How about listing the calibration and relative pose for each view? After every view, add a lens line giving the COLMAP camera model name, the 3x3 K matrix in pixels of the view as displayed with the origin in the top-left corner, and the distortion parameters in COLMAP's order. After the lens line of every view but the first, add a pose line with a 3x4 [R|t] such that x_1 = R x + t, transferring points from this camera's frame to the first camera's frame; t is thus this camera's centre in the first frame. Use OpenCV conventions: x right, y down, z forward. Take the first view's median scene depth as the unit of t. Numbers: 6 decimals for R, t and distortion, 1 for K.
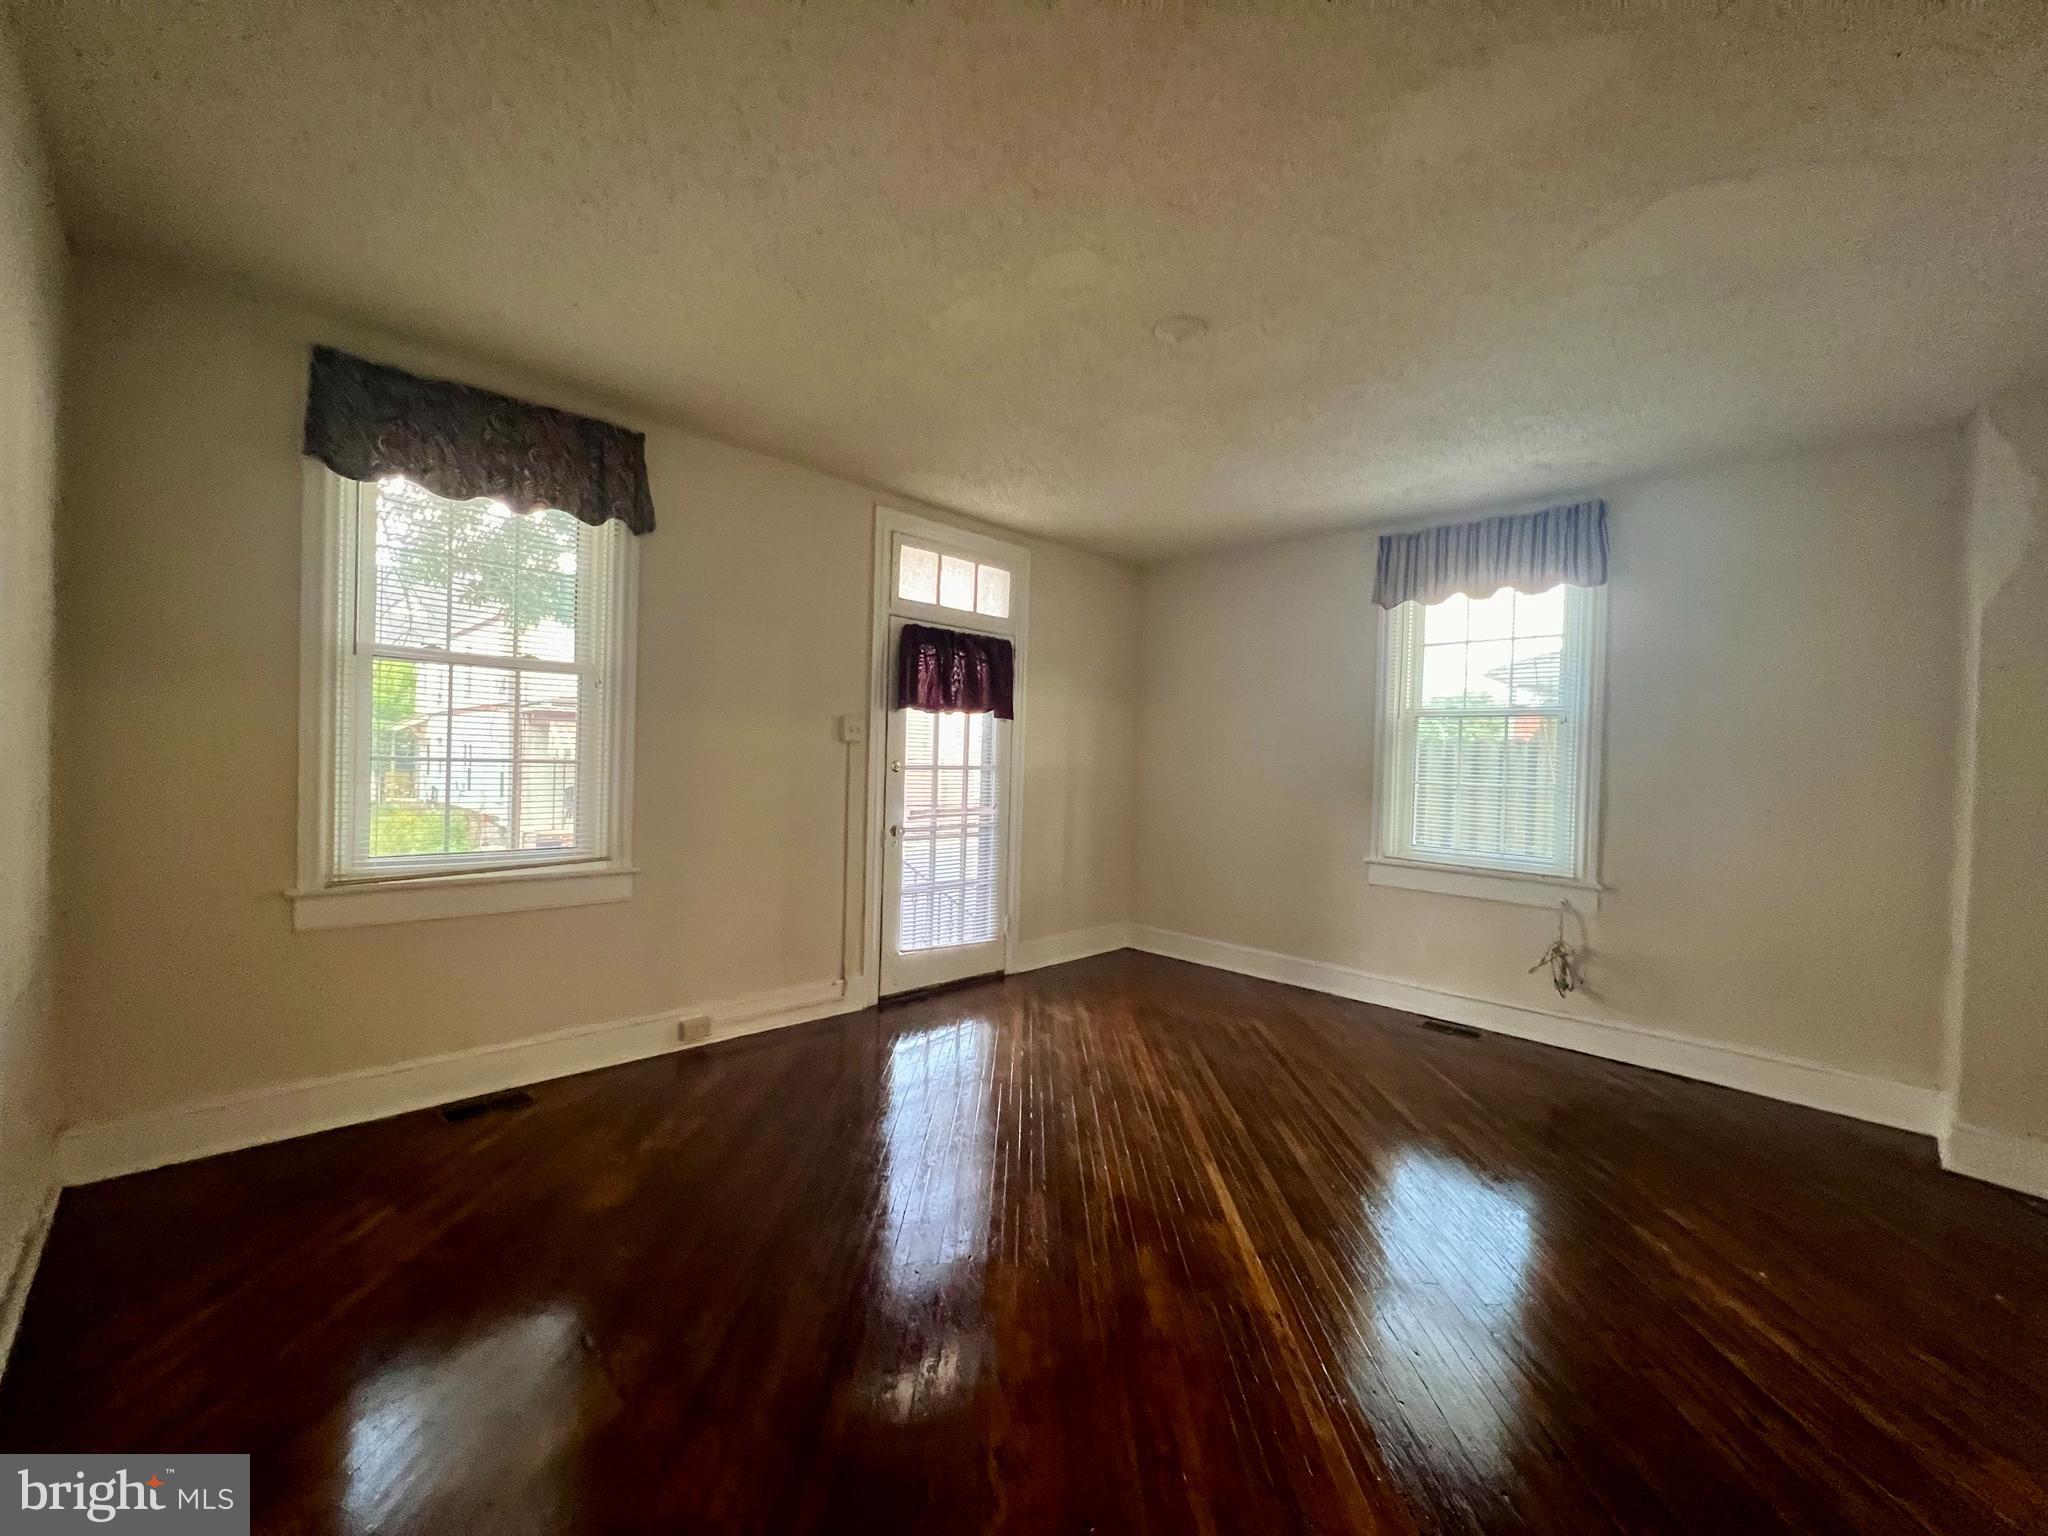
lens RADIAL K [[822.4, 0, 1020.0], [0, 822.4, 775.4], [0, 0, 1]] dist [-0.000503, 0.000015]
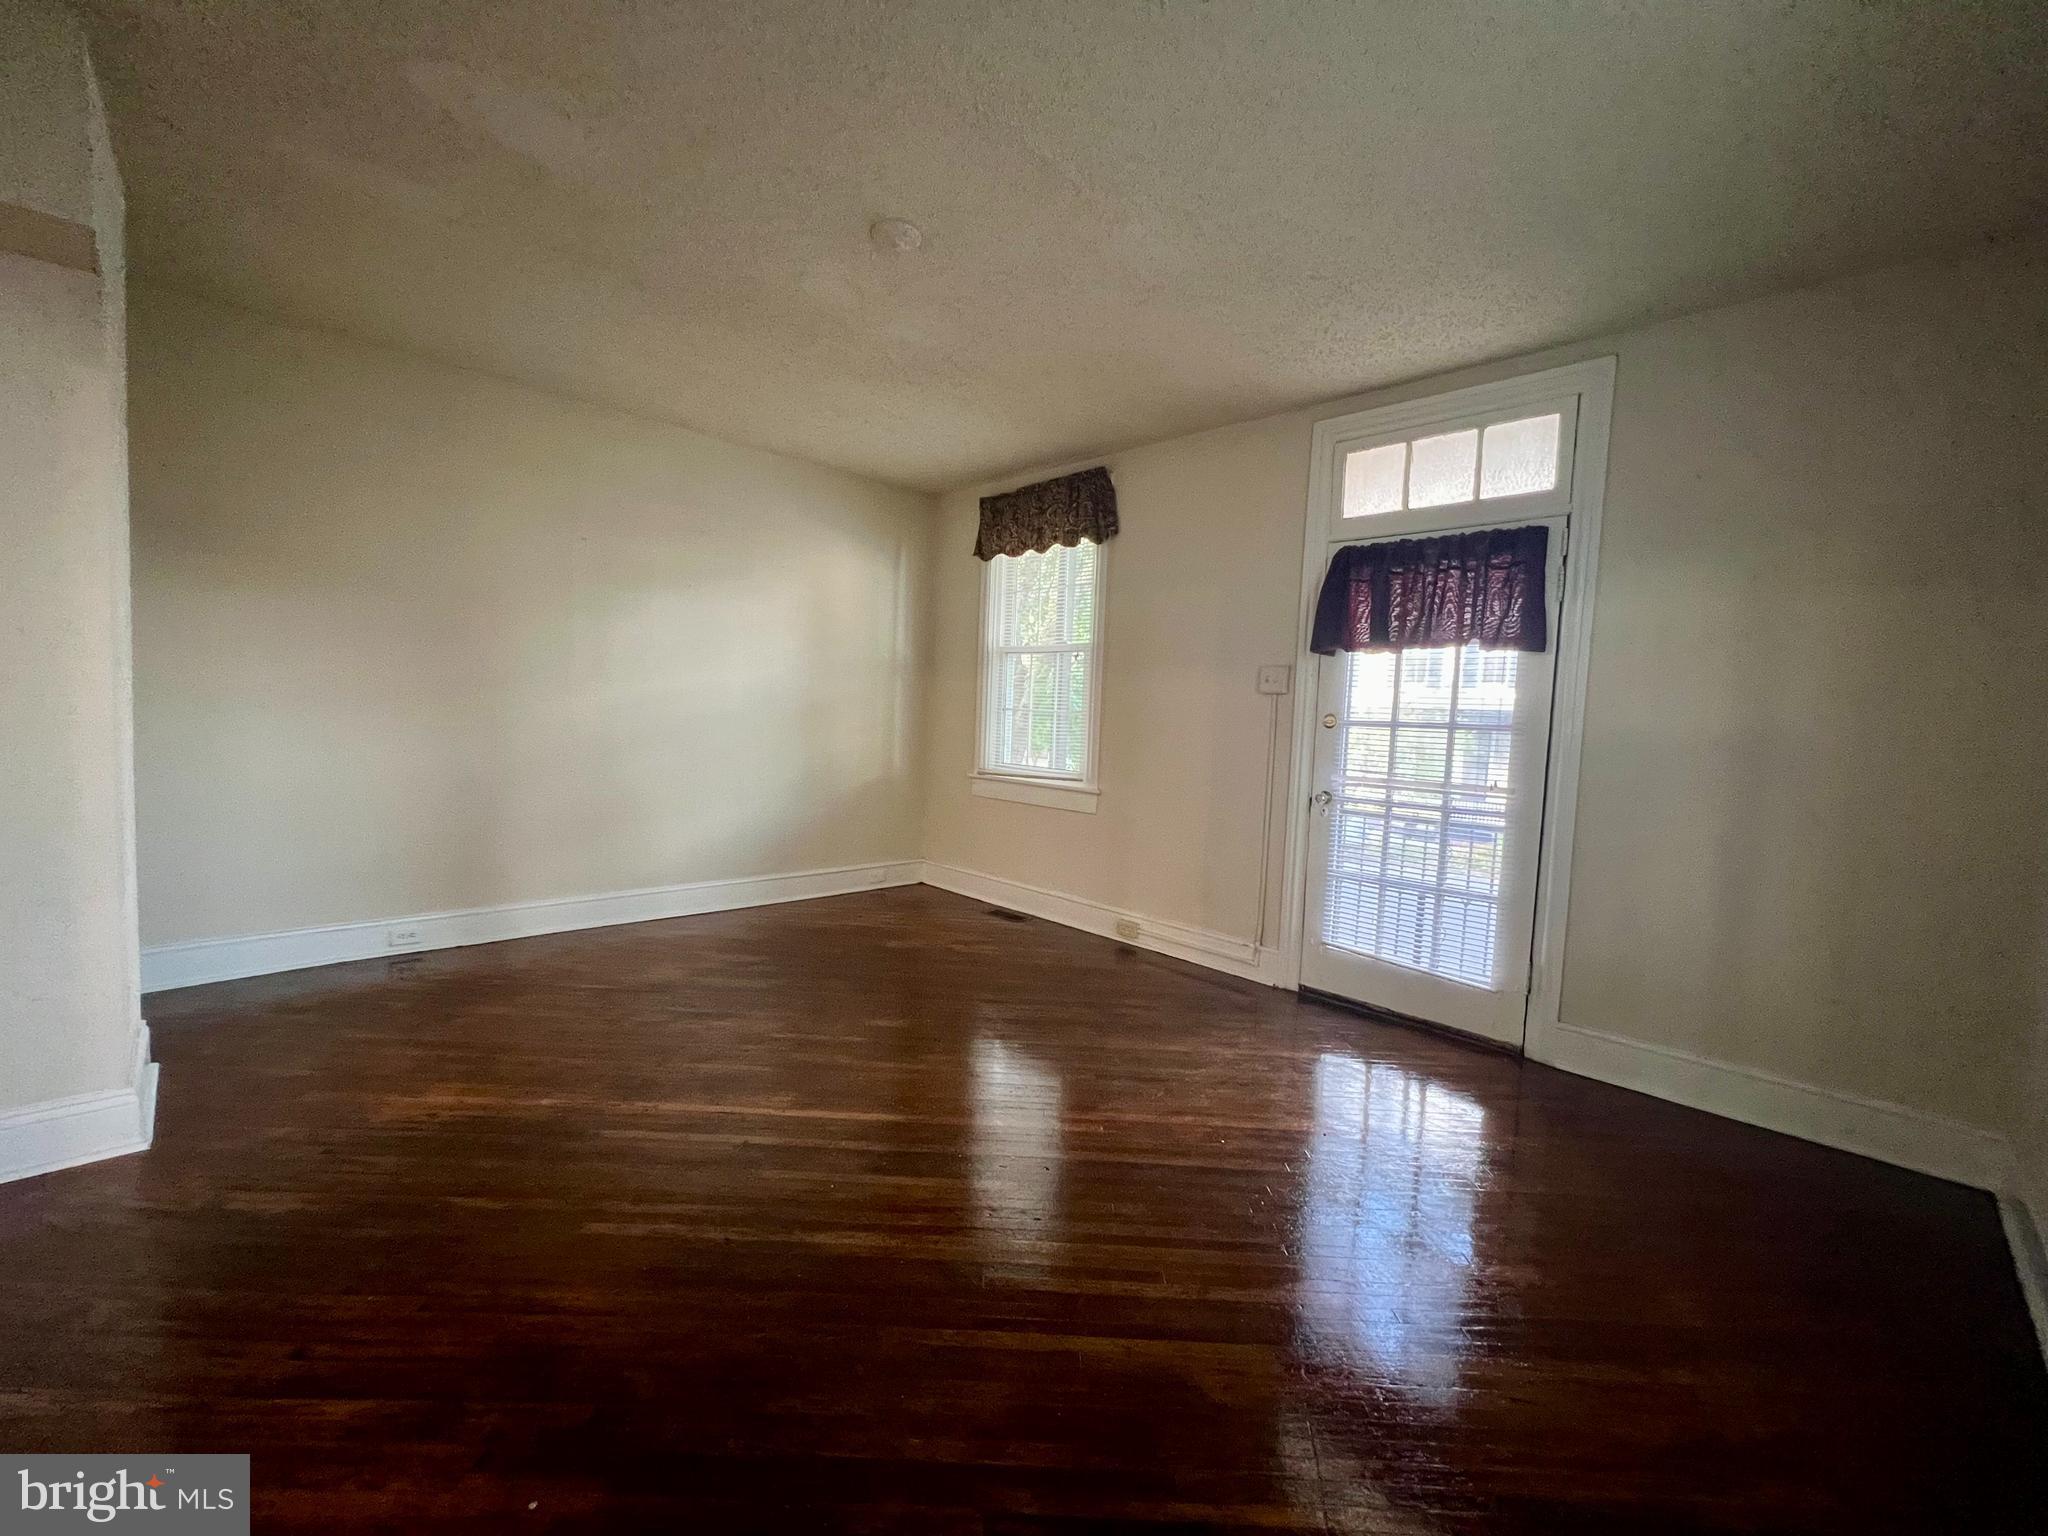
lens RADIAL K [[828.3, 0, 1011.4], [0, 828.3, 760.9], [0, 0, 1]] dist [-0.001520, 0.000315]
pose [[-0.008822, 0.037097, -0.999273, 0.682856], [-0.057859, 0.997618, 0.037546, 0.016023], [0.998286, 0.058149, -0.006654, 0.663428]]
